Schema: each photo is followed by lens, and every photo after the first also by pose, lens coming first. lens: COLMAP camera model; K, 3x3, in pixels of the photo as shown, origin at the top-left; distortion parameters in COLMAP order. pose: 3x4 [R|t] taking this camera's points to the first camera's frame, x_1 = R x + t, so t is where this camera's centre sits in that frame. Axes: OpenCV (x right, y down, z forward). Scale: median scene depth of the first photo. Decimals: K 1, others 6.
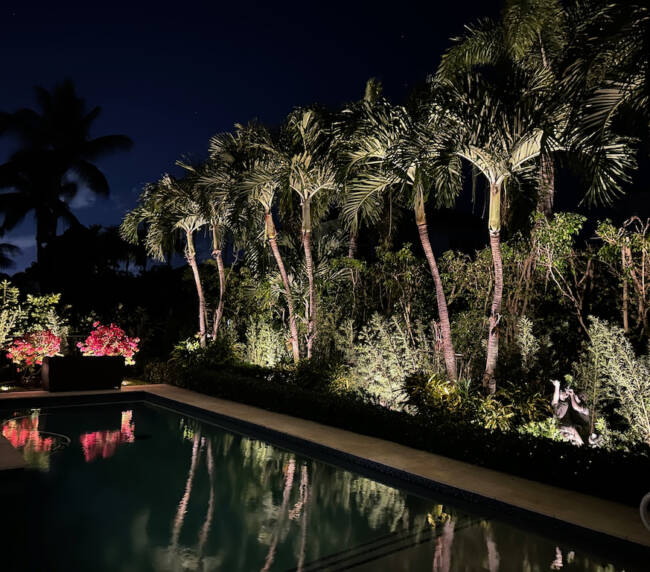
lens RADIAL K [[518.6, 0, 325.0], [0, 518.6, 286.0], [0, 0, 1]] dist [0.119397, -0.191090]
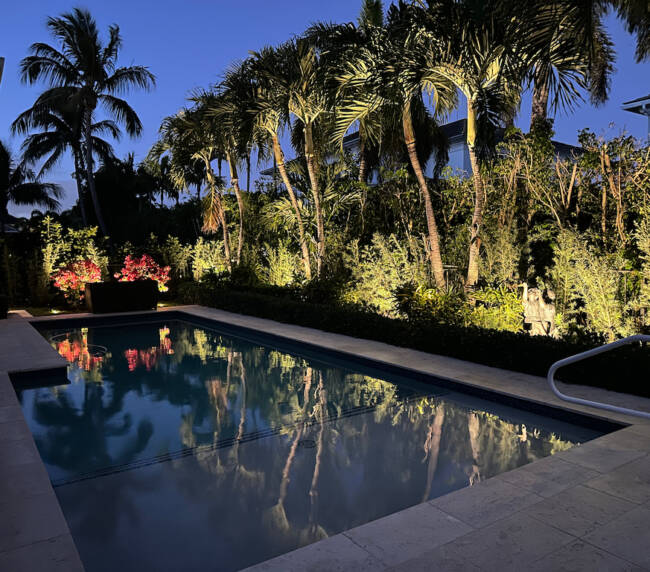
lens RADIAL K [[518.6, 0, 325.0], [0, 518.6, 286.0], [0, 0, 1]] dist [0.119397, -0.191090]
pose [[0.996148, -0.033874, -0.080885, 0.074257], [0.044873, 0.989373, 0.138302, 0.010230], [0.075340, -0.141398, 0.987082, -0.077178]]
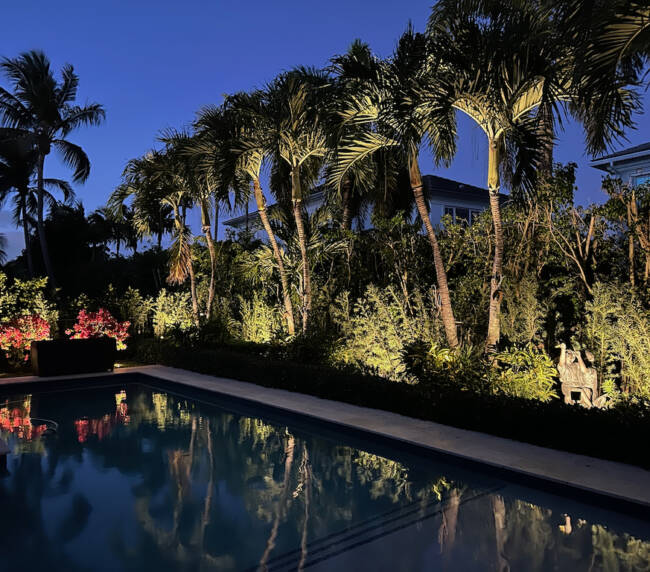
lens RADIAL K [[518.6, 0, 325.0], [0, 518.6, 286.0], [0, 0, 1]] dist [0.119397, -0.191090]
pose [[0.999299, -0.036783, 0.006989, 0.004084], [0.036451, 0.998415, 0.042871, 0.012551], [-0.008555, -0.042586, 0.999056, 0.034747]]
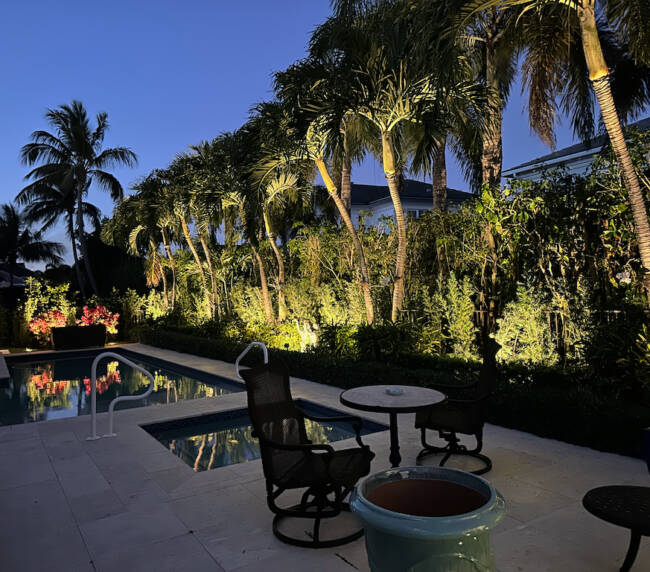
lens RADIAL K [[514.0, 0, 325.0], [0, 514.0, 286.0], [0, 0, 1]] dist [0.089313, -0.194023]
pose [[0.993181, -0.065777, -0.096252, 0.467498], [0.071429, 0.995844, 0.056502, -0.013574], [0.092135, -0.062992, 0.993752, -0.458365]]
